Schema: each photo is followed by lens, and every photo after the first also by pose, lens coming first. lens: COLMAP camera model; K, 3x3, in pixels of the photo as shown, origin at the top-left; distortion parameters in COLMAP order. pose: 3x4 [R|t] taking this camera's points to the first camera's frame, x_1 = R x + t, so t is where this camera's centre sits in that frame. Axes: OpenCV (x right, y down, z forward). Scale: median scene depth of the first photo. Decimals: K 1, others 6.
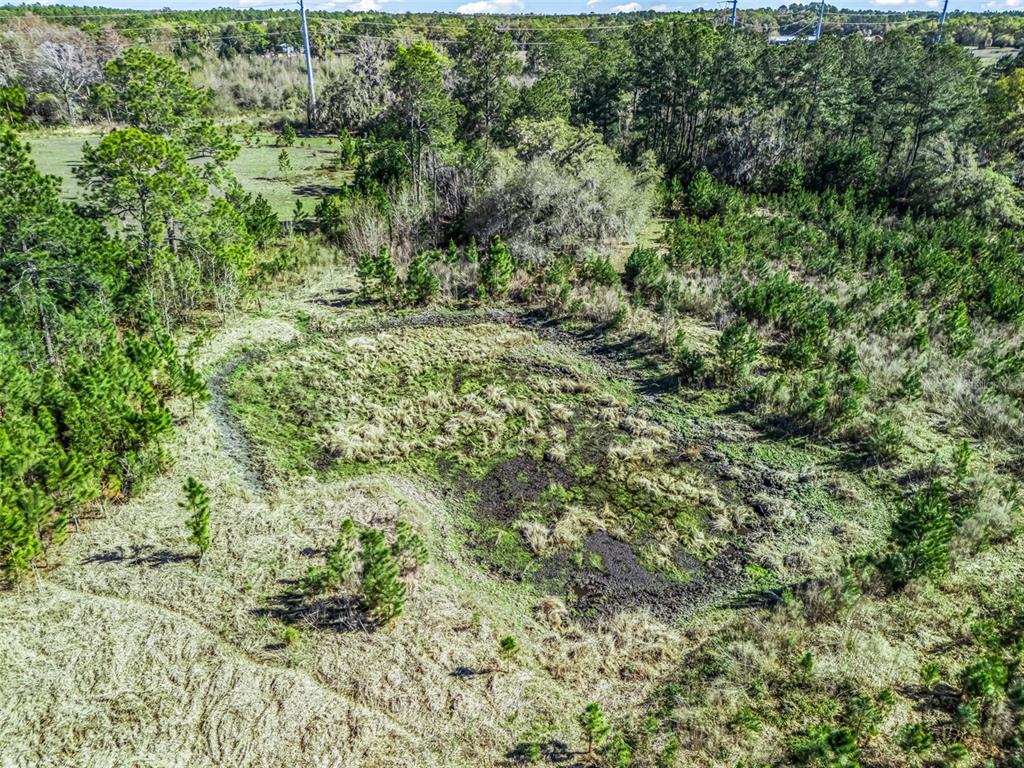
lens RADIAL K [[539.1, 0, 512.0], [0, 539.1, 384.0], [0, 0, 1]] dist [-0.000174, -0.000001]
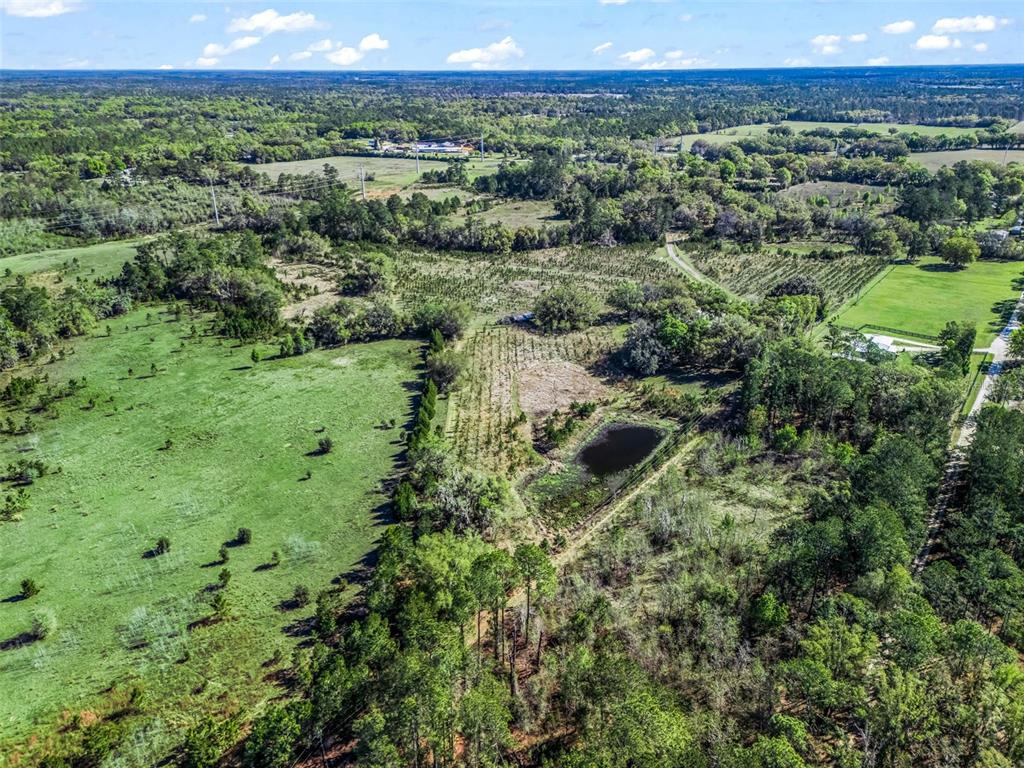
lens RADIAL K [[539.1, 0, 512.0], [0, 539.1, 384.0], [0, 0, 1]] dist [-0.000174, -0.000001]
pose [[0.895293, -0.168523, 0.412371, -0.597689], [0.193713, 0.980860, -0.019721, 1.599341], [-0.401155, 0.097538, 0.910803, -4.820911]]
